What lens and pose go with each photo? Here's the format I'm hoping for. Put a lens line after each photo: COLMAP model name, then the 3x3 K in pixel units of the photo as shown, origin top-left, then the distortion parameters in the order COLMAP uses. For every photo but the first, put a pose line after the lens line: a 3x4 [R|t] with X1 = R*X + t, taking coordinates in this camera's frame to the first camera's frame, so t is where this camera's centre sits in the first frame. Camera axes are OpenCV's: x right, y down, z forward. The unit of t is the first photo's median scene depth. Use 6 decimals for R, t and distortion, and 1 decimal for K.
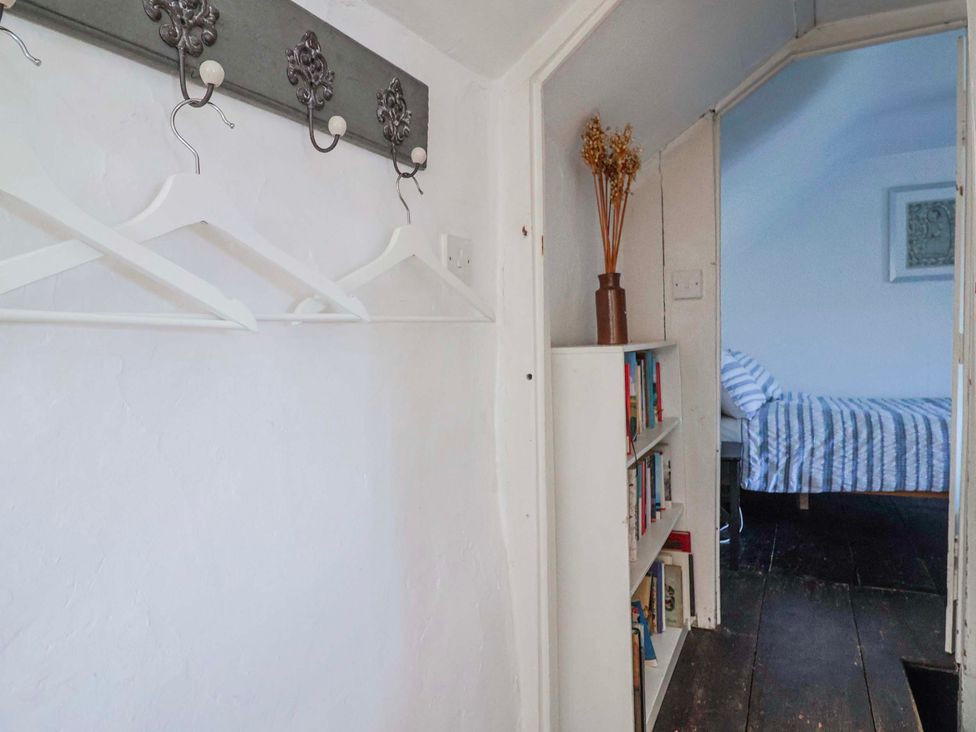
lens RADIAL K [[563.8, 0, 508.8], [0, 563.8, 366.8], [0, 0, 1]] dist [-0.039943, -0.009293]
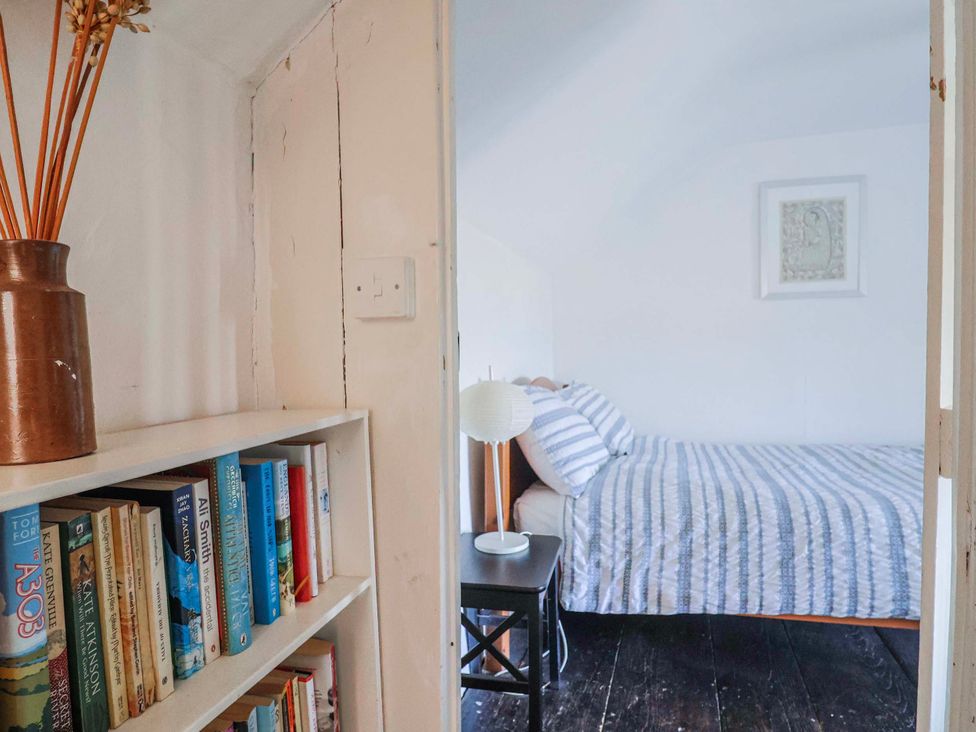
lens RADIAL K [[563.8, 0, 508.8], [0, 563.8, 366.8], [0, 0, 1]] dist [-0.039943, -0.009293]
pose [[0.980689, 0.003388, 0.195547, 0.238645], [0.000935, 0.999757, -0.022012, -0.052760], [-0.195574, 0.021770, 0.980447, 0.383065]]
